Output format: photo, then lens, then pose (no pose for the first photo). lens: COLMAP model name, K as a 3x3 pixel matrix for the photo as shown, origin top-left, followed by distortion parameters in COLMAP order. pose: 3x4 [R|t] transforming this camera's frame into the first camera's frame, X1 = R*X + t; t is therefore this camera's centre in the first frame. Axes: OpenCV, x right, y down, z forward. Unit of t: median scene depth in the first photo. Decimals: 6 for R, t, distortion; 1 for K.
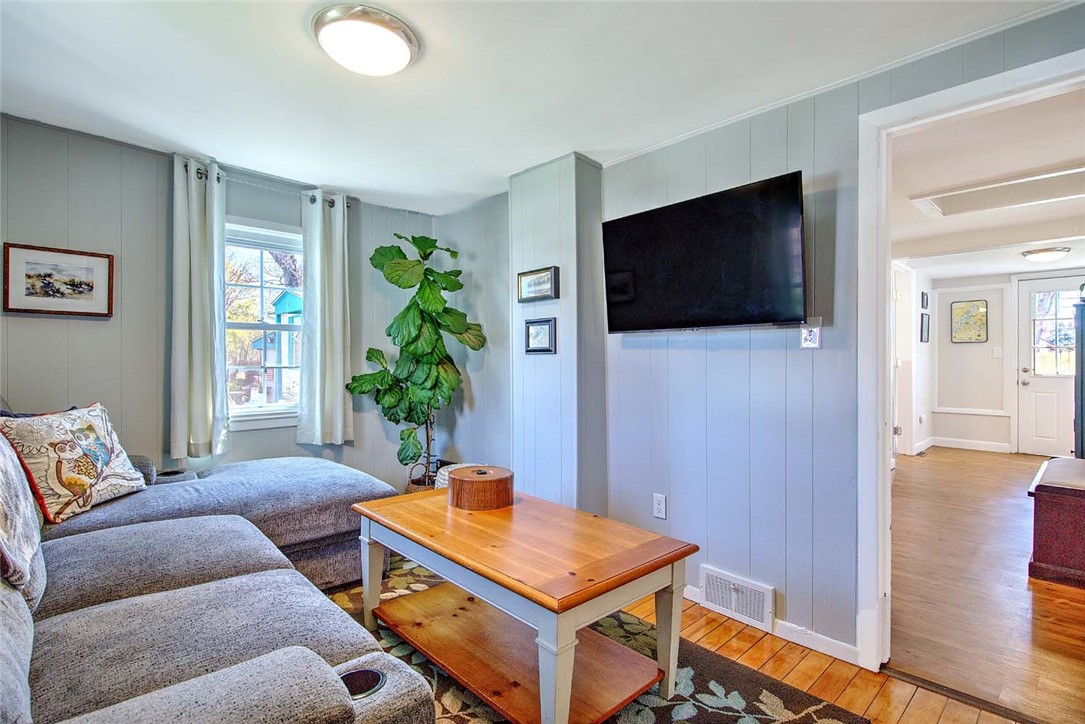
lens RADIAL K [[536.8, 0, 543.1], [0, 536.8, 362.2], [0, 0, 1]] dist [0.002119, -0.000187]
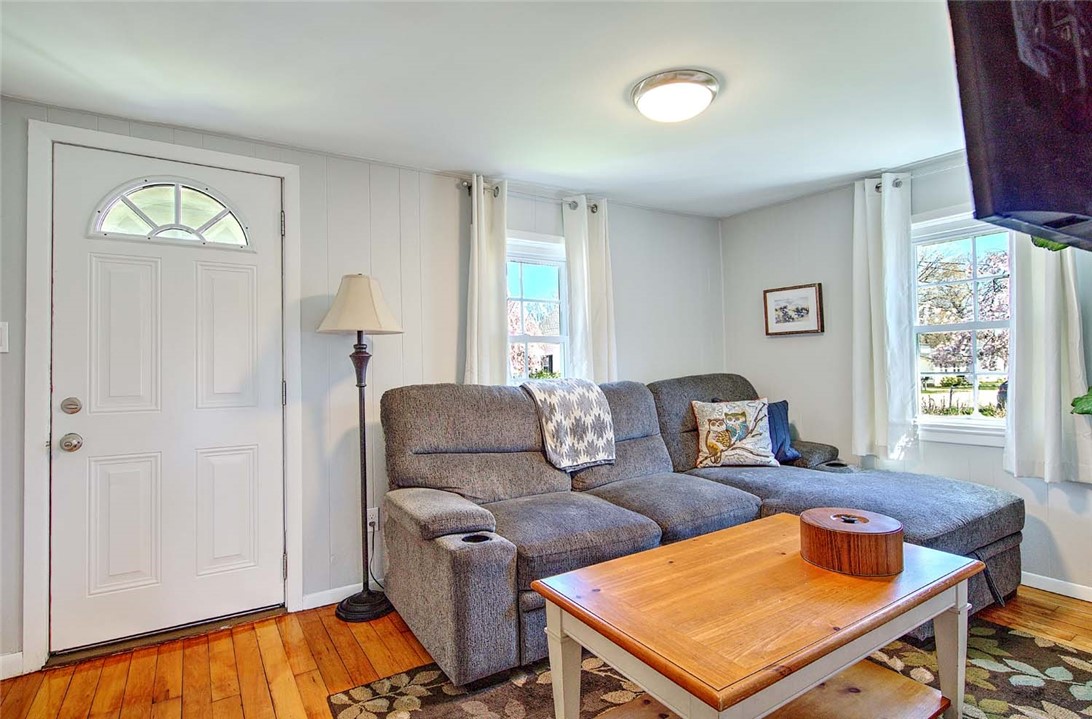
lens RADIAL K [[540.3, 0, 536.8], [0, 540.3, 358.9], [0, 0, 1]] dist [0.002119, -0.000187]
pose [[-0.204989, -0.020873, -0.978542, 0.615850], [0.006943, 0.999716, -0.022779, 0.002703], [0.978740, -0.011463, -0.204786, 0.660696]]
